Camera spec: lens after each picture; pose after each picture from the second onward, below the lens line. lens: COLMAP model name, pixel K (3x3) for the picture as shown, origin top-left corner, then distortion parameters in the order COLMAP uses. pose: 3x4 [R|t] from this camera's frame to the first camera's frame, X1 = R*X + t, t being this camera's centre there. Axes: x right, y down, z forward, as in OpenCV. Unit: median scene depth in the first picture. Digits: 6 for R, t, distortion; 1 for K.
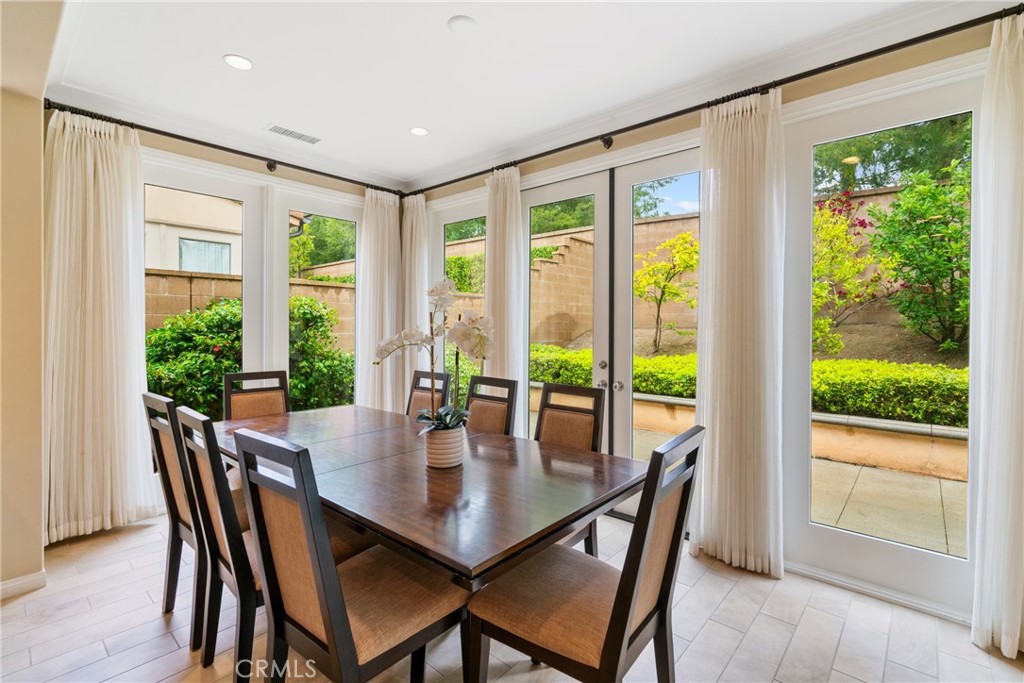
lens RADIAL K [[463.8, 0, 515.1], [0, 463.8, 341.1], [0, 0, 1]] dist [-0.002412, 0.000828]
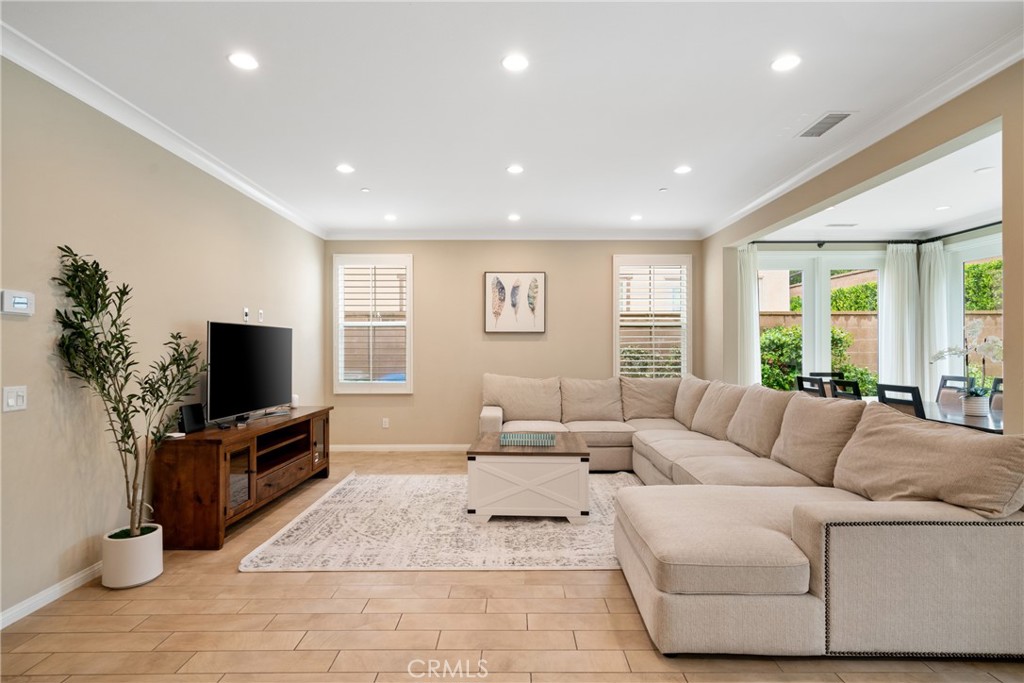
lens RADIAL K [[517.6, 0, 515.9], [0, 517.6, 344.5], [0, 0, 1]] dist [-0.000119, -0.000759]
pose [[0.666458, -0.009748, -0.745479, 0.075486], [-0.018610, 0.999385, -0.029705, 0.026873], [0.745310, 0.033671, 0.665867, -0.773329]]
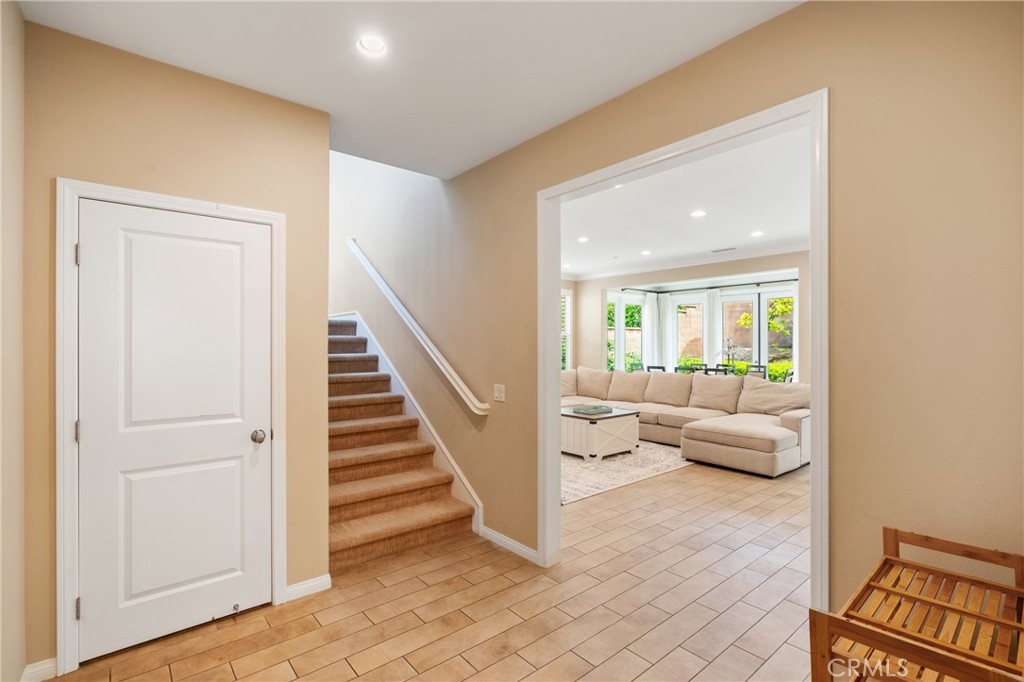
lens RADIAL K [[479.2, 0, 517.1], [0, 479.2, 339.0], [0, 0, 1]] dist [0.001120, 0.000233]
pose [[0.990344, -0.005959, -0.138504, -0.626725], [0.000213, 0.999140, -0.041462, 0.022719], [0.138632, 0.041032, 0.989494, -1.538556]]
